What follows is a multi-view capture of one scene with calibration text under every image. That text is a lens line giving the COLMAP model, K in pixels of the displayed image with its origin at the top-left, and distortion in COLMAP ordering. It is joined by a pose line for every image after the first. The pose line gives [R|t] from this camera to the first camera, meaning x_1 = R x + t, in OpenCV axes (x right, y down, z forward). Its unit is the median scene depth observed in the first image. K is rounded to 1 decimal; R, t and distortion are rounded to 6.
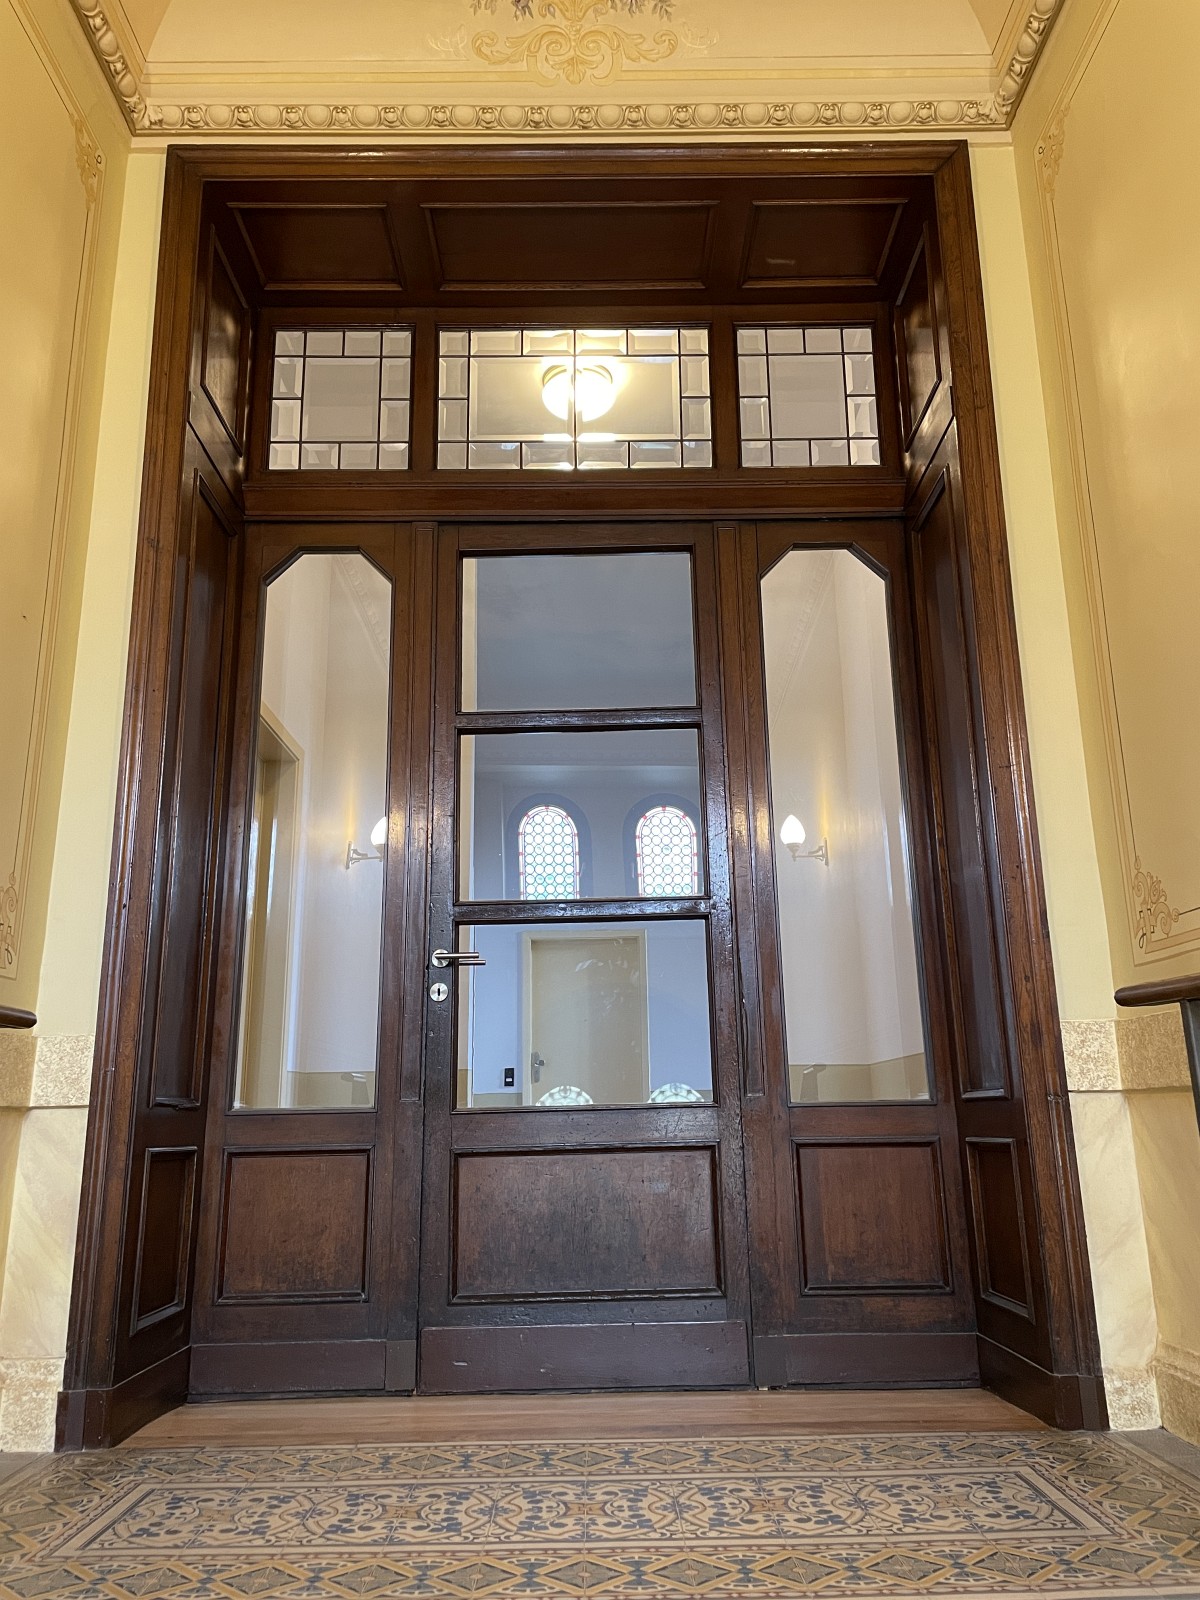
lens RADIAL K [[1182.0, 0, 600.0], [0, 1182.0, 800.0], [0, 0, 1]] dist [0.107475, -0.136695]
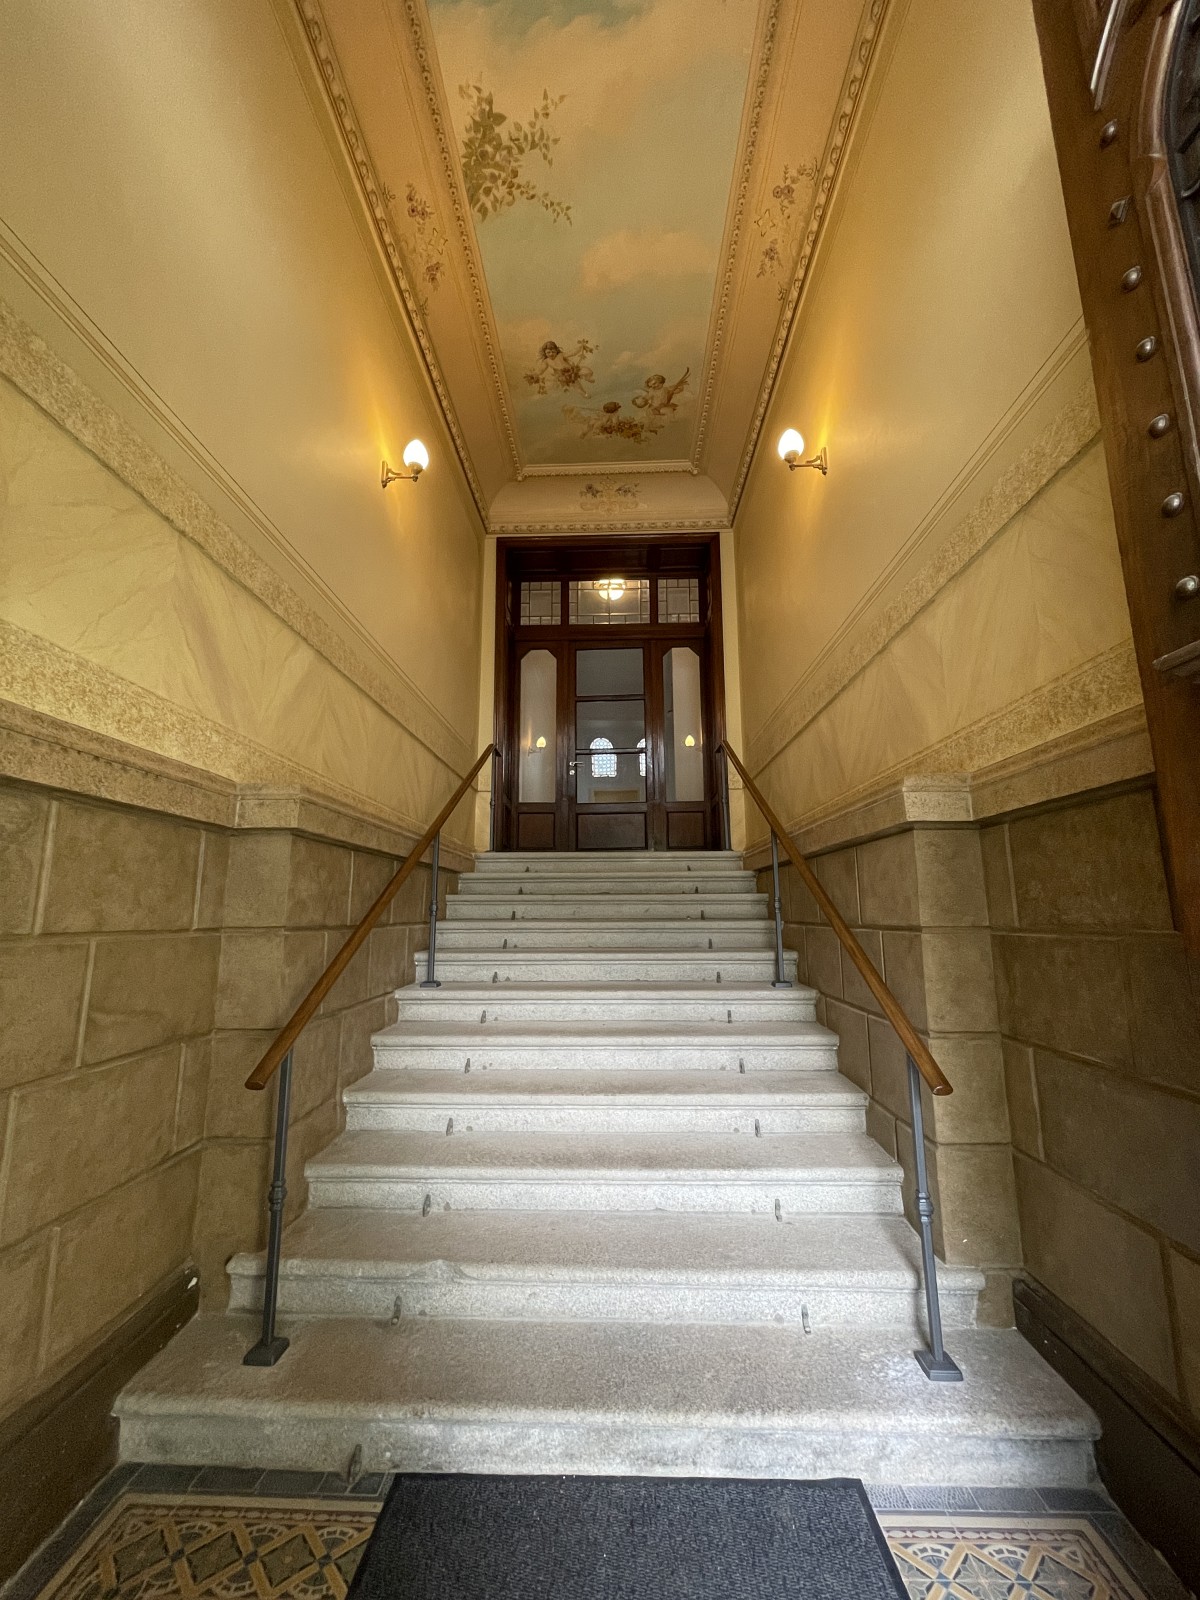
lens RADIAL K [[632.9, 0, 600.0], [0, 632.9, 800.0], [0, 0, 1]] dist [0.001234, -0.000103]
pose [[0.998978, 0.002768, -0.045106, 0.037061], [0.000850, 0.996795, 0.079997, 0.083610], [0.045183, -0.079953, 0.995774, -0.874091]]
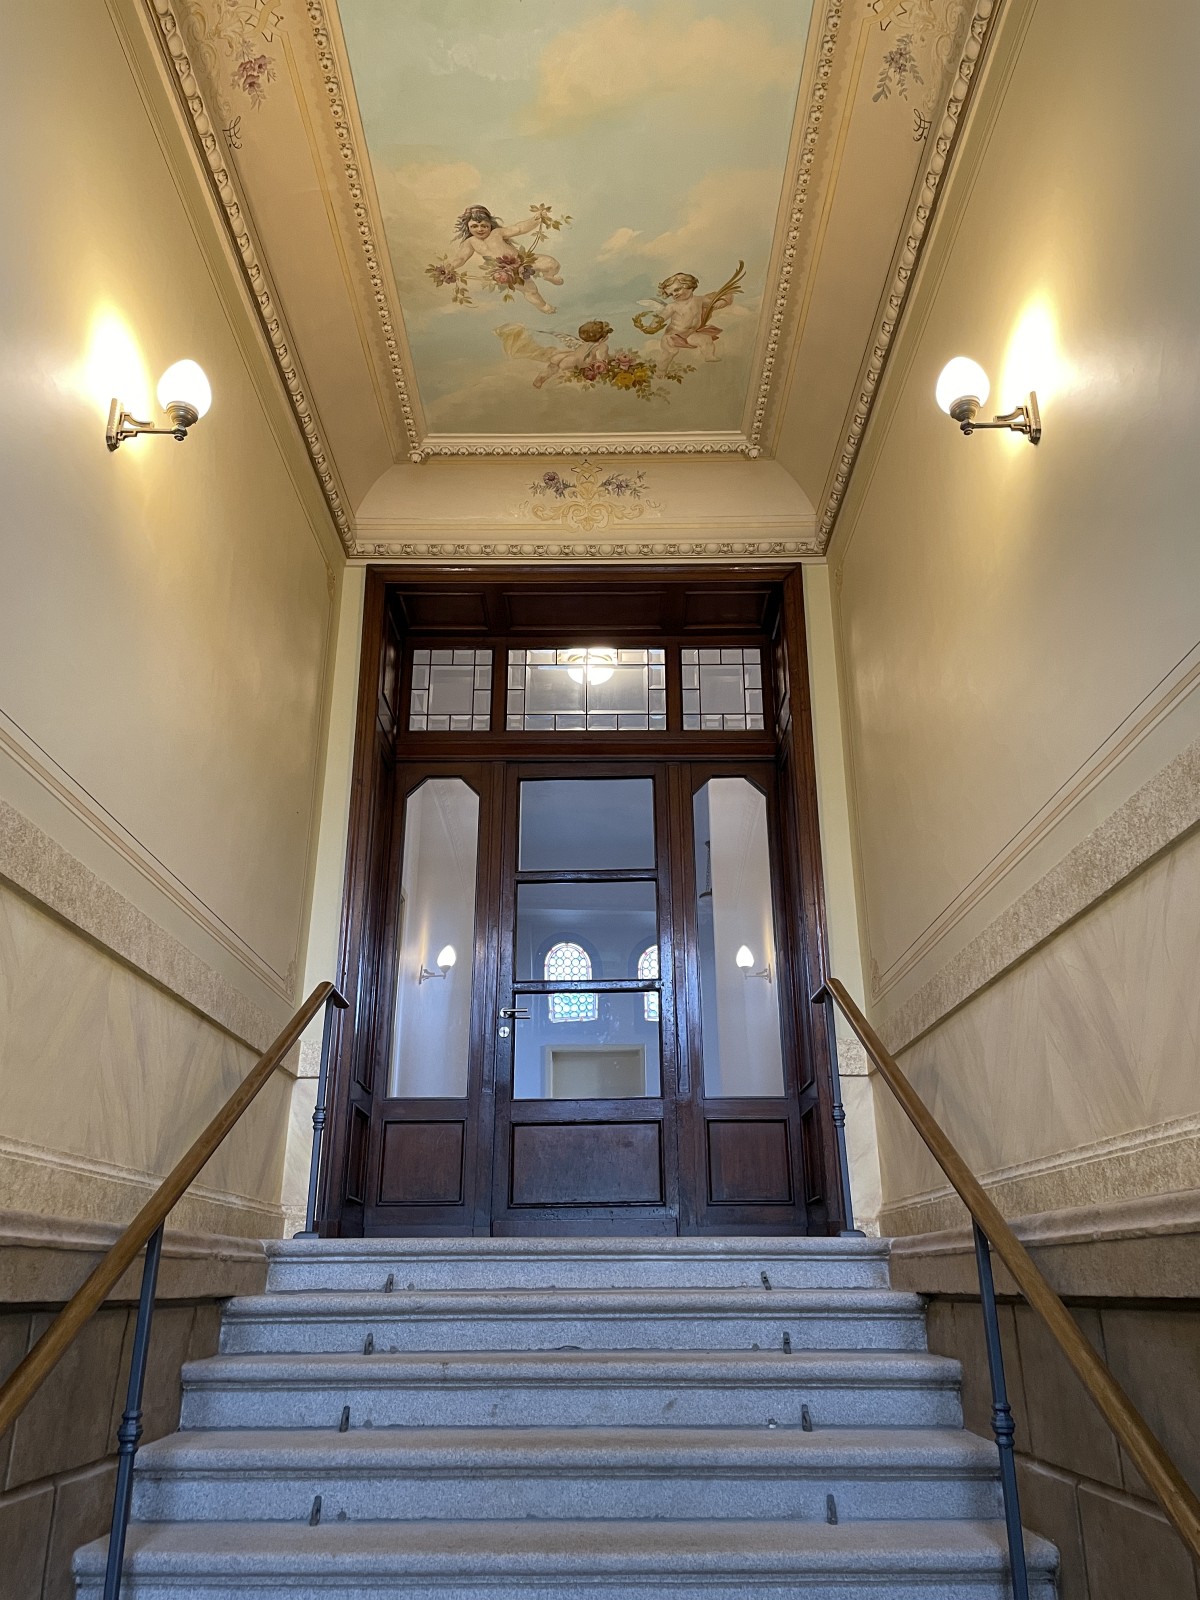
lens RADIAL K [[1182.0, 0, 600.0], [0, 1182.0, 800.0], [0, 0, 1]] dist [0.107475, -0.136695]
pose [[0.999815, 0.006426, -0.018115, 0.031618], [-0.008709, 0.991616, -0.128929, 0.043471], [0.017134, 0.129063, 0.991488, -0.704865]]
